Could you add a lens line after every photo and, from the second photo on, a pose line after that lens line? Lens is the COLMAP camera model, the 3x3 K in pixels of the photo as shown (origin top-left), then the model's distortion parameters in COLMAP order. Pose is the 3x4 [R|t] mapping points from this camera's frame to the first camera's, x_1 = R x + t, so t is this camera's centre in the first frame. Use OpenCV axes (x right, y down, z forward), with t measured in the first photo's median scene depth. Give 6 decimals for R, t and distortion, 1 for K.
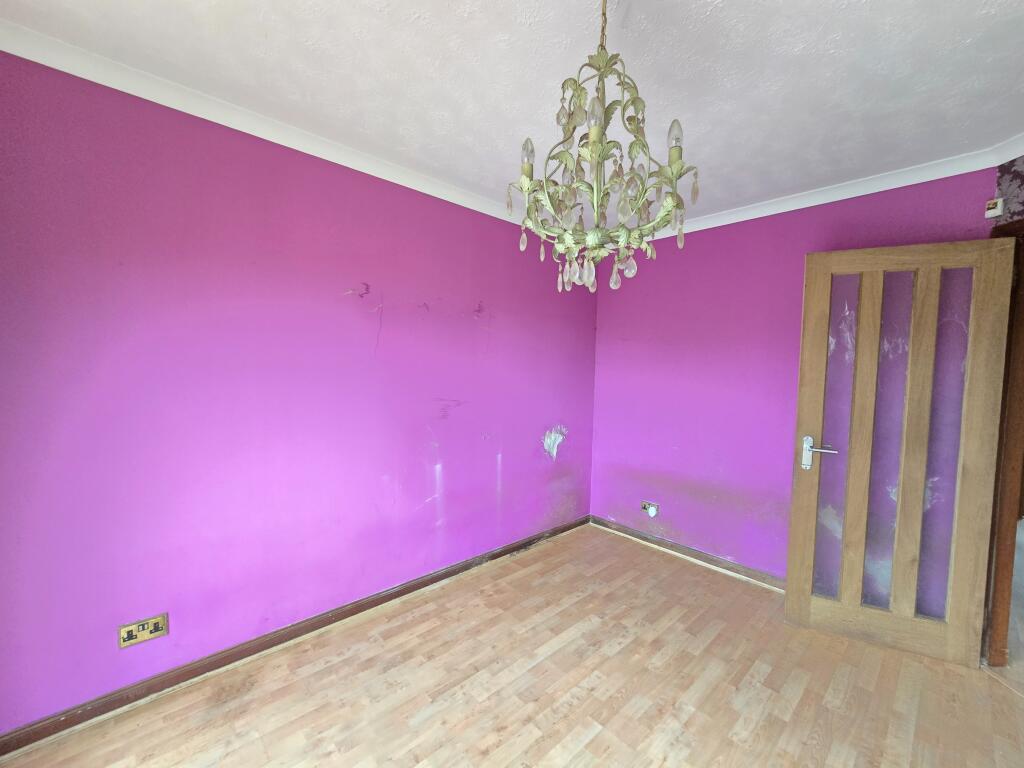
lens RADIAL K [[420.9, 0, 506.7], [0, 420.9, 390.6], [0, 0, 1]] dist [0.000066, -0.000022]
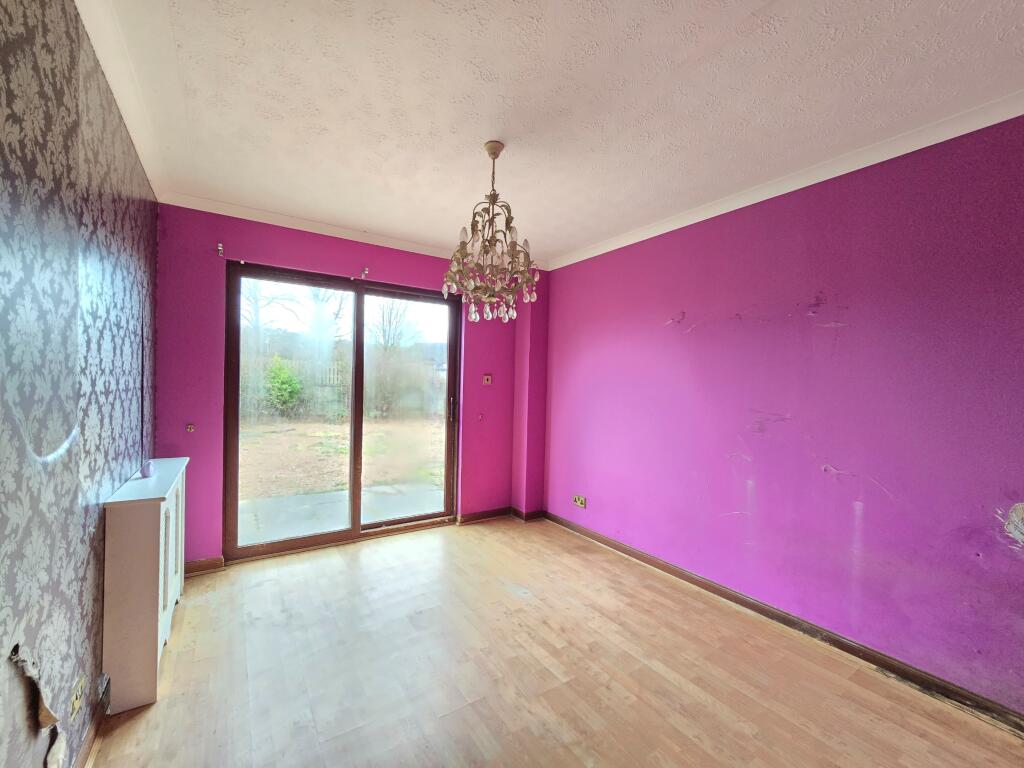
lens RADIAL K [[420.9, 0, 506.7], [0, 420.9, 390.6], [0, 0, 1]] dist [0.000066, -0.000022]
pose [[-0.157382, -0.007411, -0.987510, 1.060811], [-0.086107, 0.996266, 0.006246, 0.022217], [0.983777, 0.086014, -0.157433, 0.743813]]
